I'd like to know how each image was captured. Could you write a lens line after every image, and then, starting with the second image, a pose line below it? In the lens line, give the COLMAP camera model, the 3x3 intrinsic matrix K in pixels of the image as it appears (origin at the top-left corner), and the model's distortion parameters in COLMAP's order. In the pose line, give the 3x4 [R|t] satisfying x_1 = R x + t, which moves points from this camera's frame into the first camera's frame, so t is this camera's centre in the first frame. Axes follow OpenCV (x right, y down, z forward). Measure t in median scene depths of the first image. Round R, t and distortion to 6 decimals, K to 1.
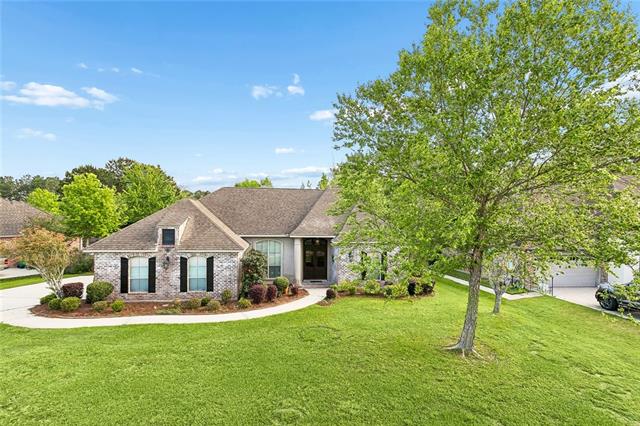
lens RADIAL K [[304.7, 0, 319.0], [0, 304.7, 215.7], [0, 0, 1]] dist [0.002987, 0.000176]
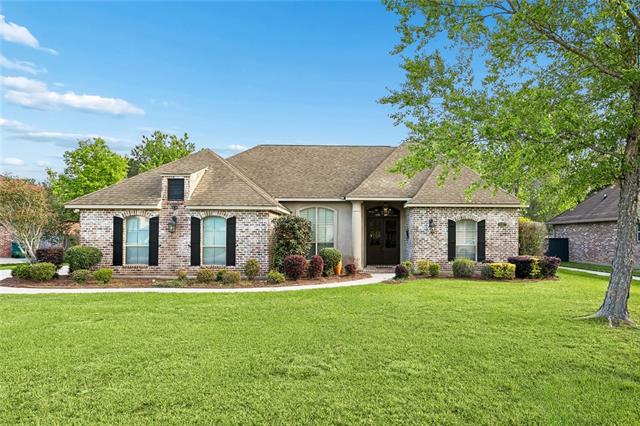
lens RADIAL K [[398.2, 0, 361.5], [0, 398.2, 212.6], [0, 0, 1]] dist [-0.003968, -0.001361]
pose [[0.995440, -0.006852, -0.095142, 0.036505], [0.004754, 0.999741, -0.022261, 0.148036], [0.095270, 0.021707, 0.995215, 0.100440]]
